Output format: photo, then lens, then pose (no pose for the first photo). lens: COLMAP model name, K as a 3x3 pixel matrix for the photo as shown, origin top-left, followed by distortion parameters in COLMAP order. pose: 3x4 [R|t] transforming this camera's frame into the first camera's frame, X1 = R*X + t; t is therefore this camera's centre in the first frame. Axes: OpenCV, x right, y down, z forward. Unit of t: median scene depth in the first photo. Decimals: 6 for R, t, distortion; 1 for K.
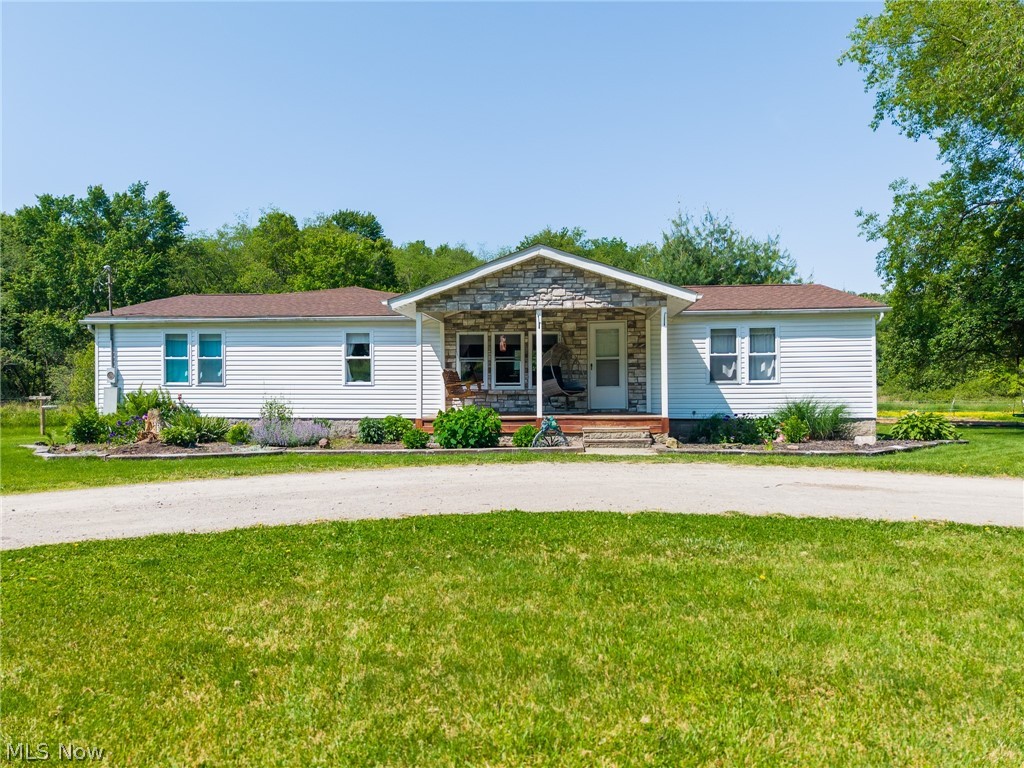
lens RADIAL K [[681.3, 0, 511.2], [0, 681.3, 384.8], [0, 0, 1]] dist [0.040842, -0.043624]
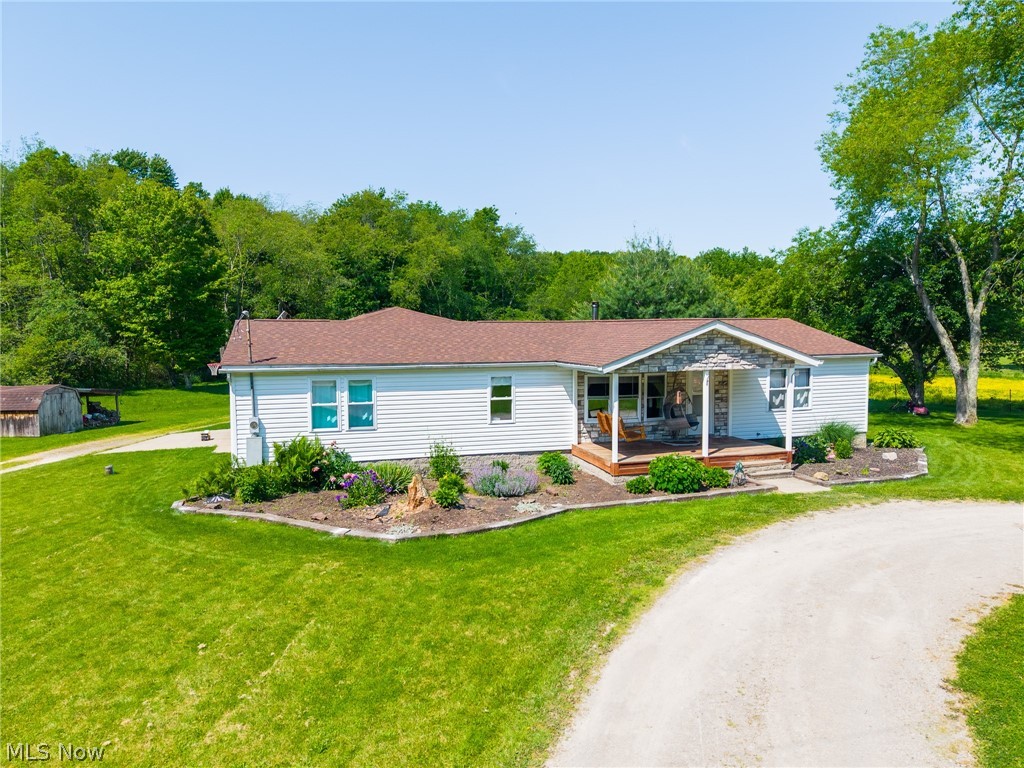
lens RADIAL K [[681.3, 0, 513.8], [0, 681.3, 389.1], [0, 0, 1]] dist [0.040842, -0.043624]
pose [[0.929733, -0.032754, 0.366775, -0.601546], [0.000687, 0.996189, 0.087220, -0.149279], [-0.368234, -0.080840, 0.926212, -0.023004]]
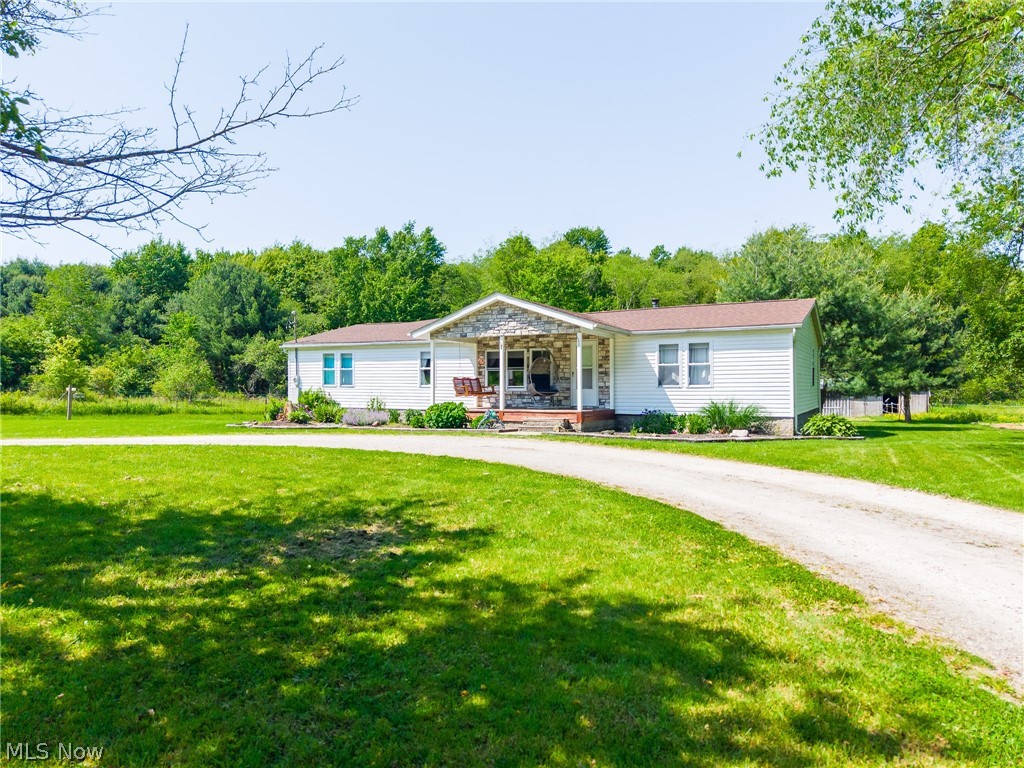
lens RADIAL K [[681.3, 0, 519.3], [0, 681.3, 385.9], [0, 0, 1]] dist [0.040842, -0.043624]
pose [[0.921802, 0.004357, -0.387636, 0.517259], [-0.003641, 0.999990, 0.002582, -0.006562], [0.387644, -0.000968, 0.921809, -0.264525]]
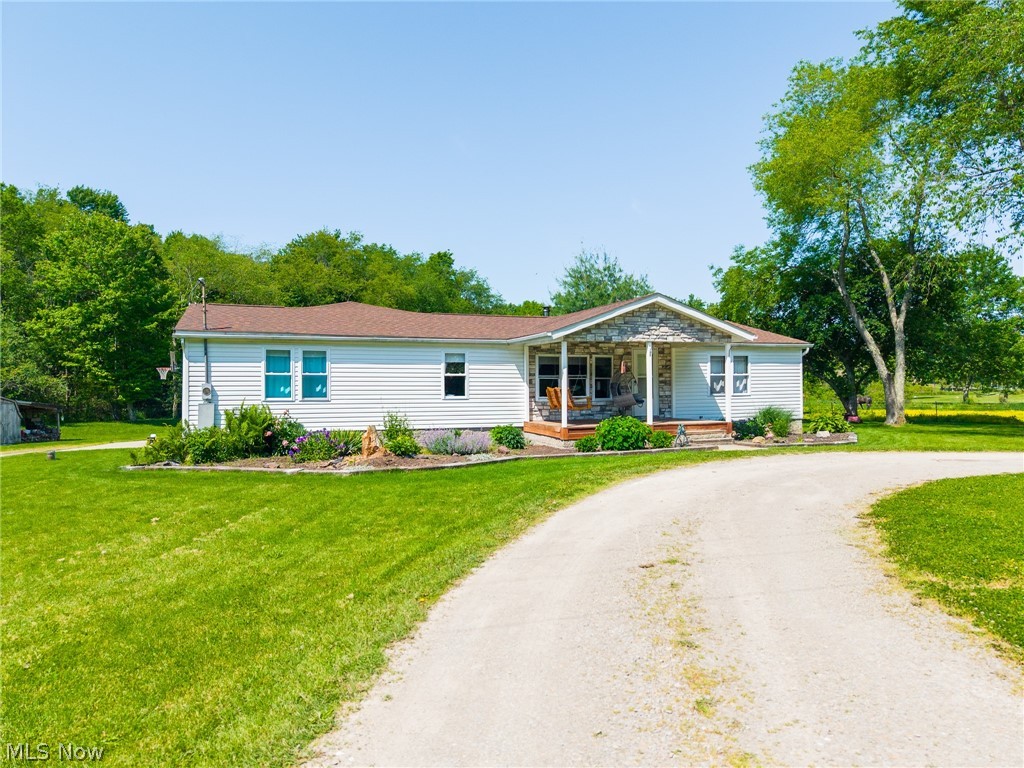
lens RADIAL K [[681.3, 0, 513.5], [0, 681.3, 386.8], [0, 0, 1]] dist [0.040842, -0.043624]
pose [[0.903228, -0.001657, 0.429157, -0.613631], [0.000780, 0.999997, 0.002218, -0.021959], [-0.429160, -0.001669, 0.903227, -0.059759]]
